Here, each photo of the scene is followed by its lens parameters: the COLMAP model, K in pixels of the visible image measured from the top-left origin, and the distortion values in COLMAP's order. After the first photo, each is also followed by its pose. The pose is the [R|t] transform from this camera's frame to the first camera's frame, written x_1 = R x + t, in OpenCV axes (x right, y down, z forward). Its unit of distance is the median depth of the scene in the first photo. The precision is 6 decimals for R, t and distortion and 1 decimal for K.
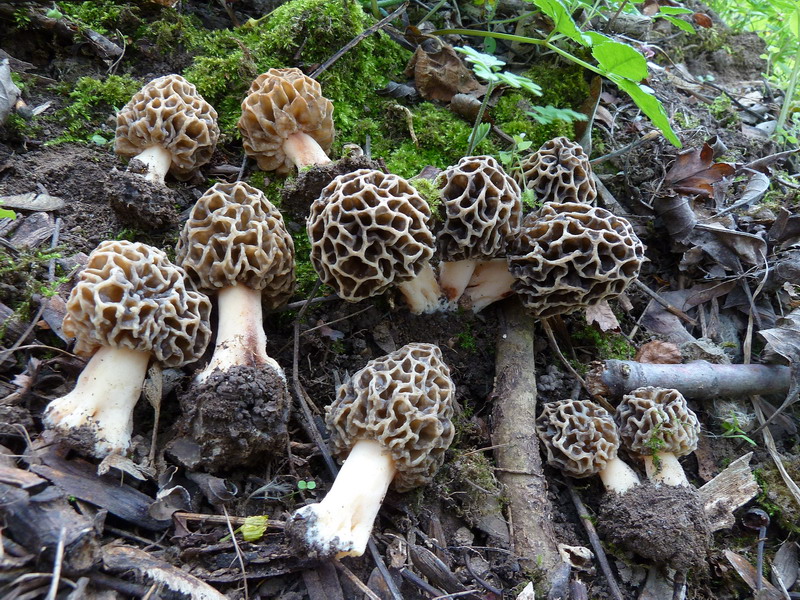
lens RADIAL K [[609.5, 0, 400.0], [0, 609.5, 300.0], [0, 0, 1]] dist [-0.051950, -0.000001]
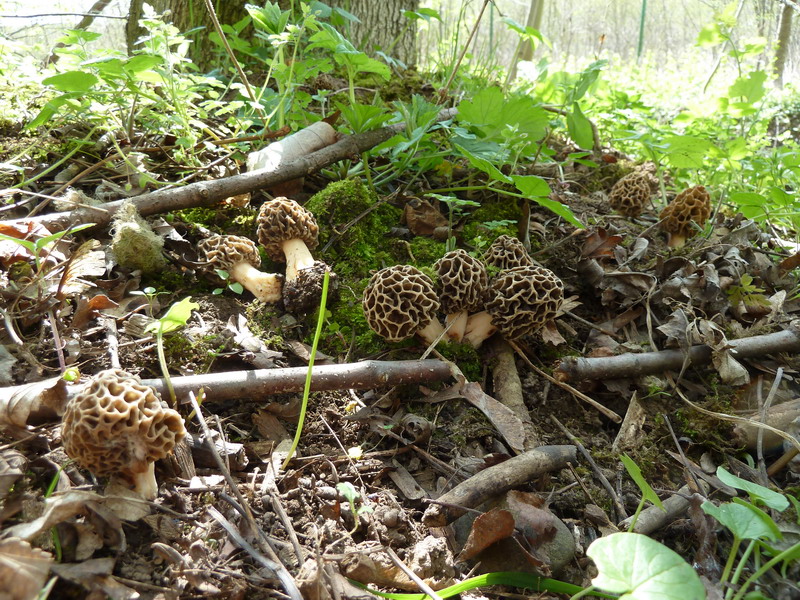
lens RADIAL K [[609.5, 0, 400.0], [0, 609.5, 300.0], [0, 0, 1]] dist [-0.051950, -0.000001]
pose [[0.984665, -0.173707, 0.016147, -0.075867], [0.171270, 0.944924, -0.278899, 0.355037], [0.033189, 0.277388, 0.960185, -0.623140]]
